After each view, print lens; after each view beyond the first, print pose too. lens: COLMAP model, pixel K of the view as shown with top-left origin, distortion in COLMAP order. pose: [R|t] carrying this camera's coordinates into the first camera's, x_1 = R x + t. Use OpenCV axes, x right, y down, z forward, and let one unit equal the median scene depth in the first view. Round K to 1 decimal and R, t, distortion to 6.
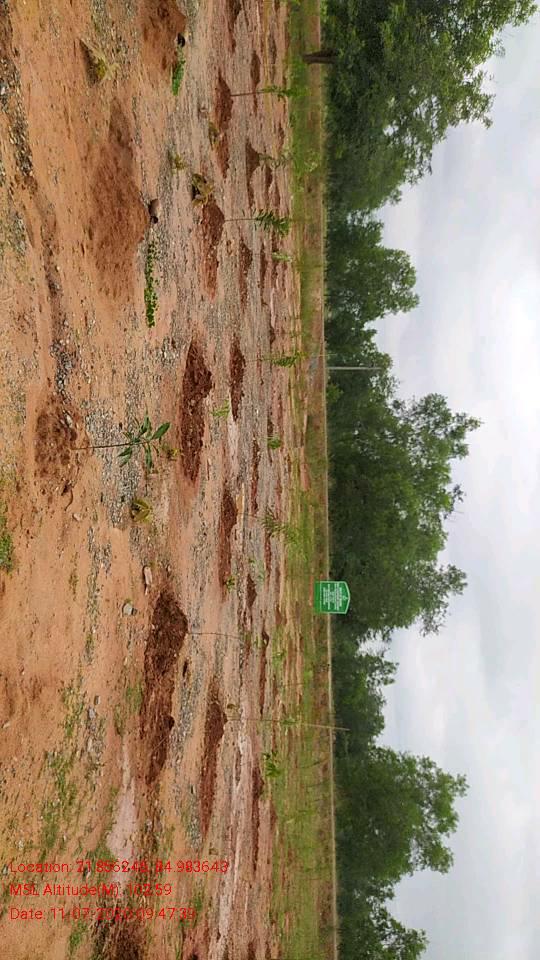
lens RADIAL K [[763.4, 0, 269.3], [0, 763.4, 477.9], [0, 0, 1]] dist [0.054427, -0.072145]
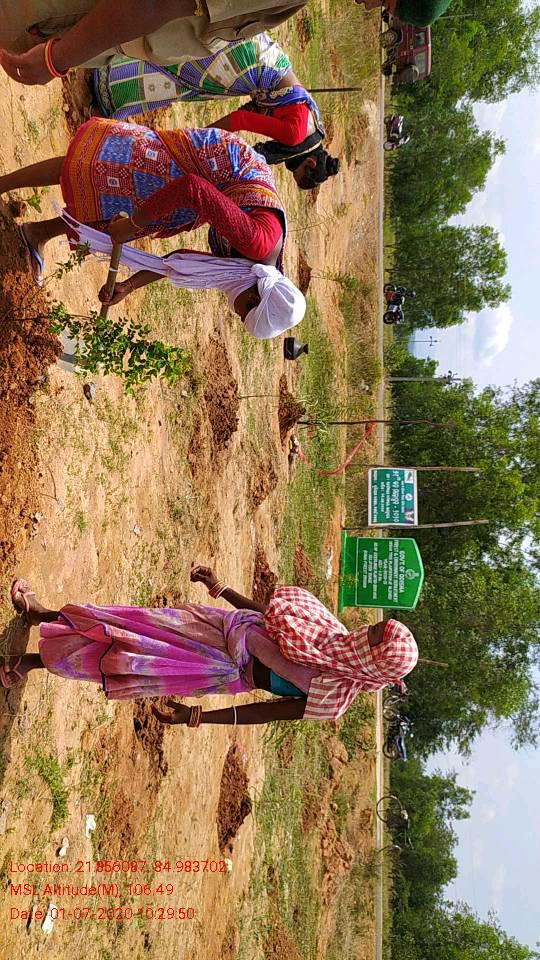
lens RADIAL K [[763.4, 0, 266.3], [0, 763.4, 474.3], [0, 0, 1]] dist [0.054427, -0.072145]
pose [[0.995663, 0.029585, -0.088203, 0.019882], [-0.042391, 0.988219, -0.147058, 0.063427], [0.082813, 0.150160, 0.985187, 0.209395]]
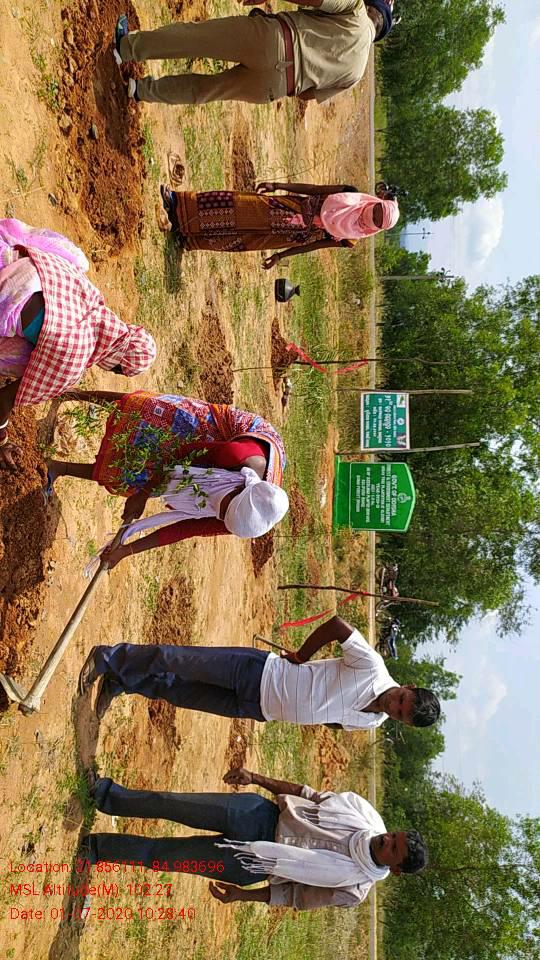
lens RADIAL K [[763.4, 0, 270.6], [0, 763.4, 487.2], [0, 0, 1]] dist [0.054427, -0.072145]
pose [[0.997531, 0.016006, -0.068385, 0.019404], [-0.015951, 0.999872, 0.001352, 0.057084], [0.068398, -0.000258, 0.997658, 0.207333]]
